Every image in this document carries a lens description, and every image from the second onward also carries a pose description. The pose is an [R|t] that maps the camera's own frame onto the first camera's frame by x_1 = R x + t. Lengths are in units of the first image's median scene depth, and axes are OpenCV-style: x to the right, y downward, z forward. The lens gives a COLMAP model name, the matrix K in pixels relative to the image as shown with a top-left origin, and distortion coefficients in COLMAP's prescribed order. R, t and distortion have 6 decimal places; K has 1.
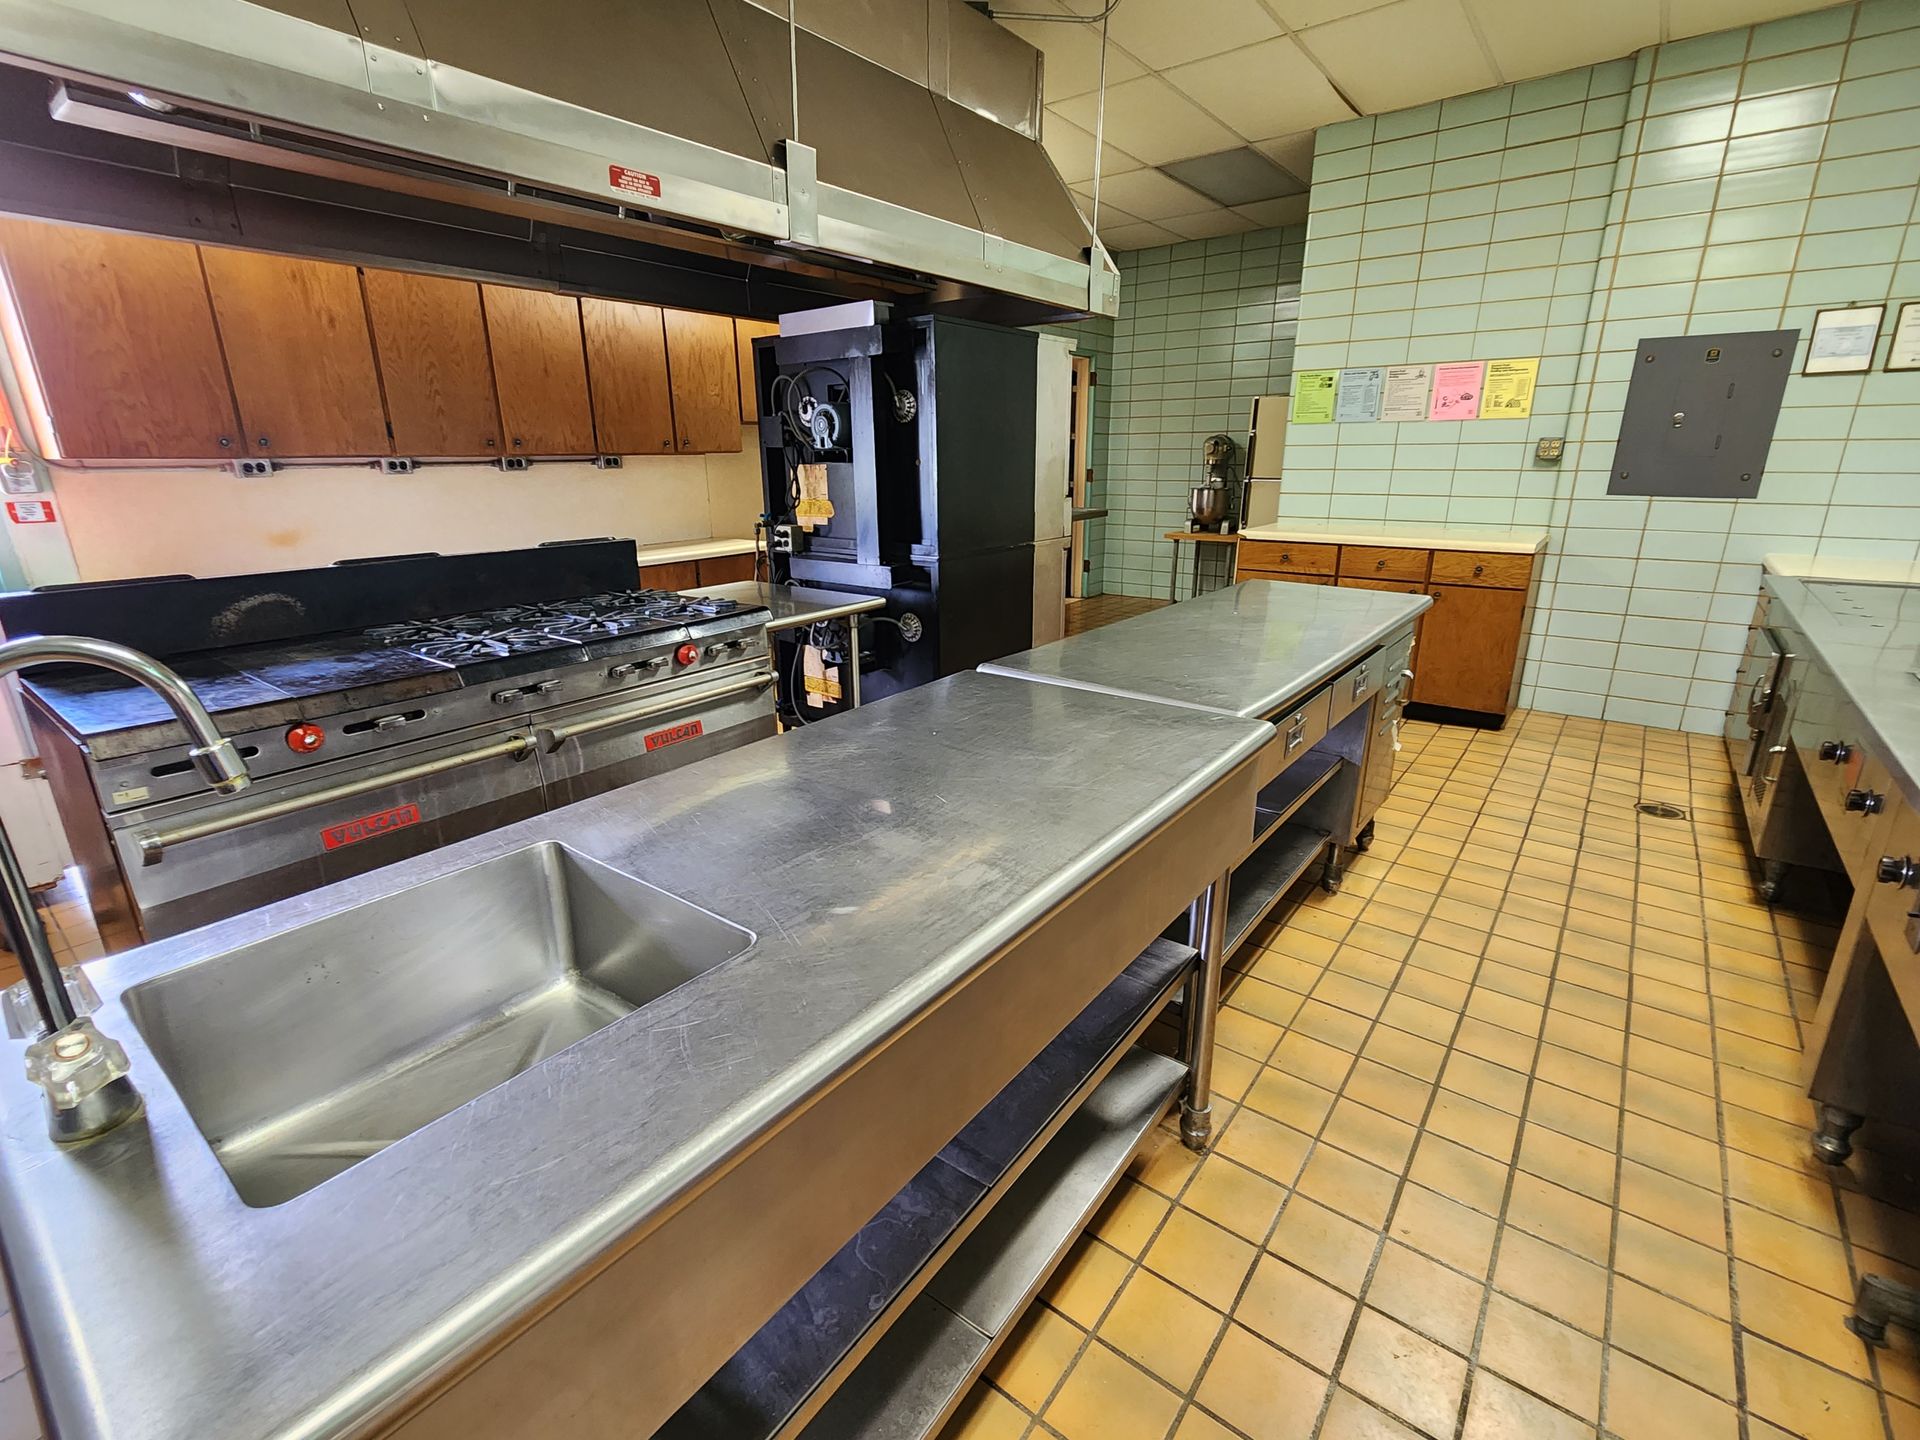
lens RADIAL K [[865.4, 0, 953.3], [0, 865.4, 712.9], [0, 0, 1]] dist [0.005440, -0.001515]
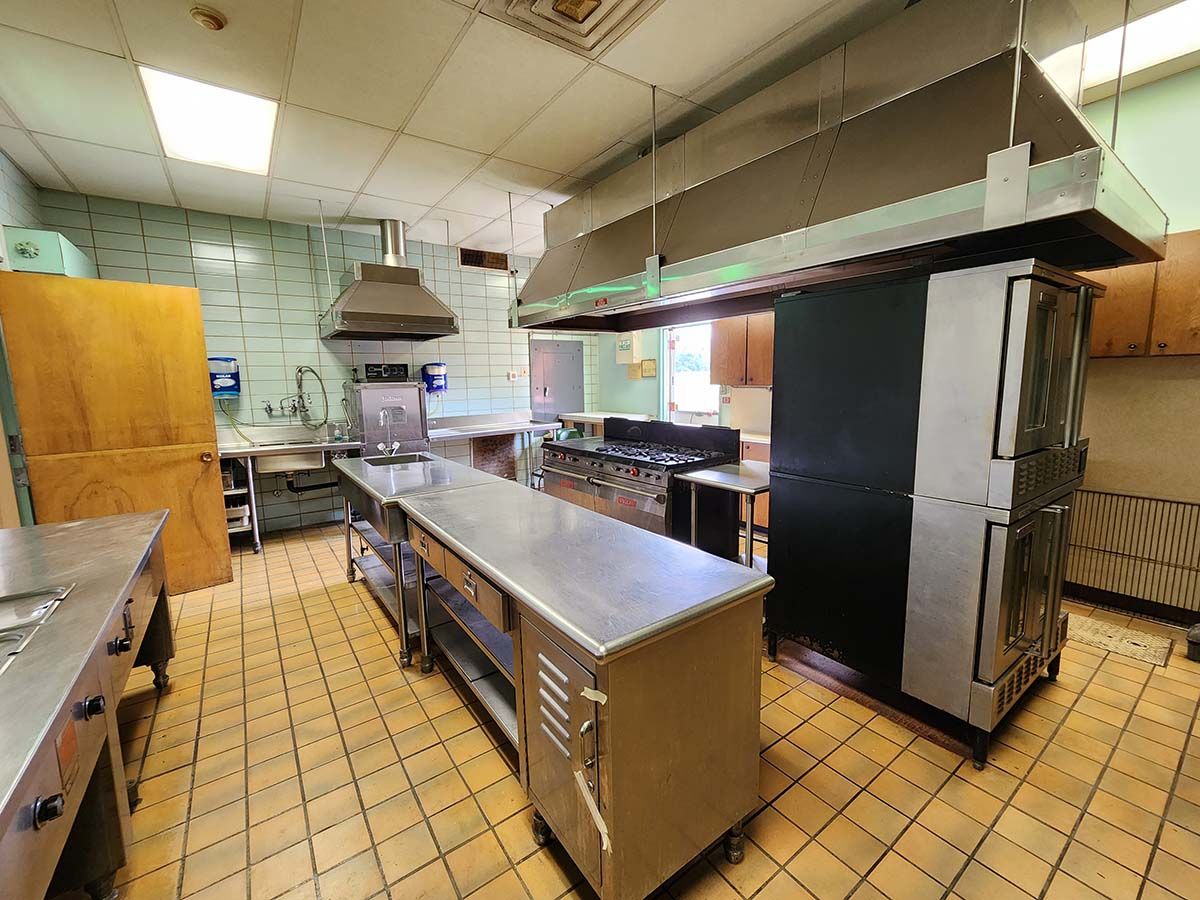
lens RADIAL K [[496.2, 0, 593.9], [0, 496.2, 446.7], [0, 0, 1]] dist [0.002654, 0.000054]
pose [[-0.285120, 0.144817, -0.947489, 0.744147], [-0.258046, 0.940425, 0.221389, -0.299688], [0.923103, 0.307618, -0.230765, 0.872452]]
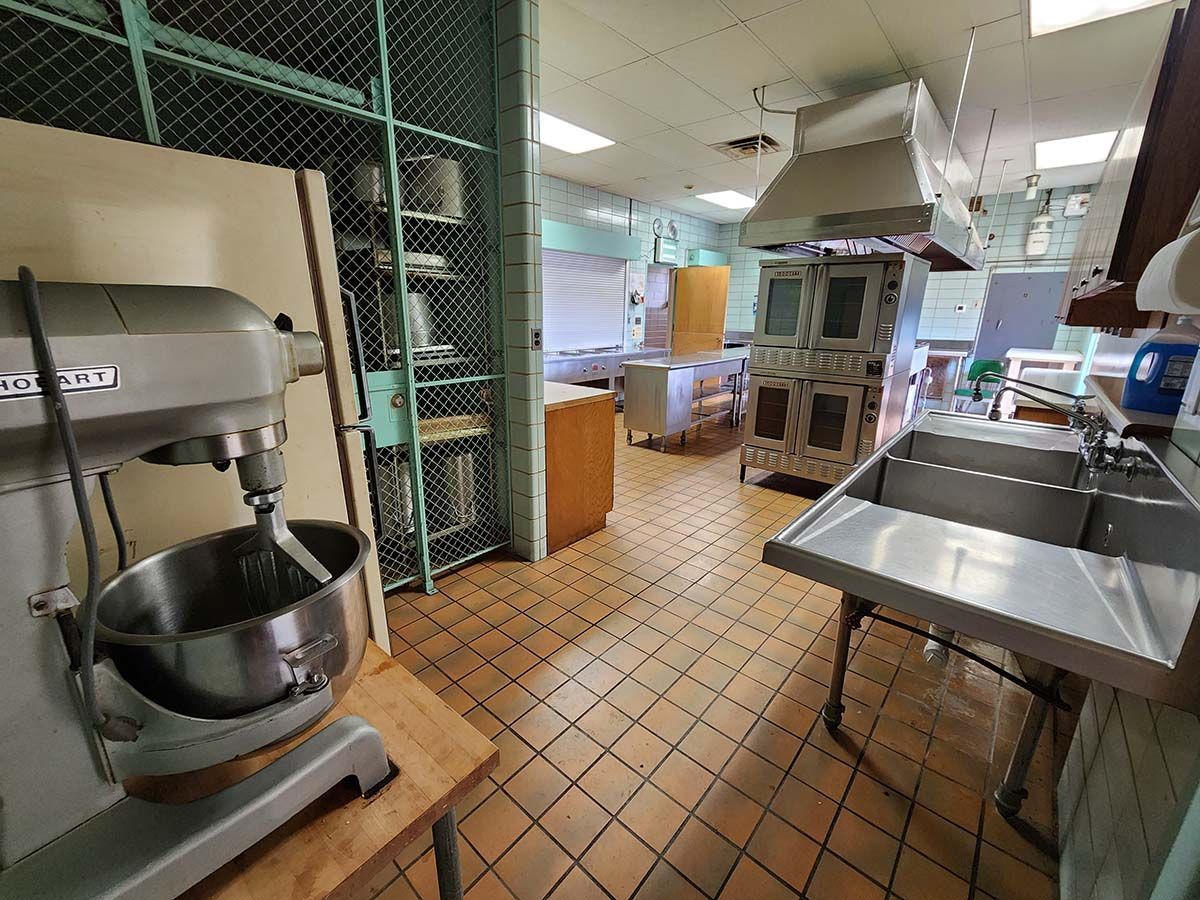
lens RADIAL K [[496.2, 0, 594.4], [0, 496.2, 453.1], [0, 0, 1]] dist [0.002654, 0.000054]
pose [[-0.998261, -0.021878, 0.054731, 0.456521], [0.011294, 0.840358, 0.541915, -0.719163], [-0.057850, 0.541591, -0.838650, 2.328148]]
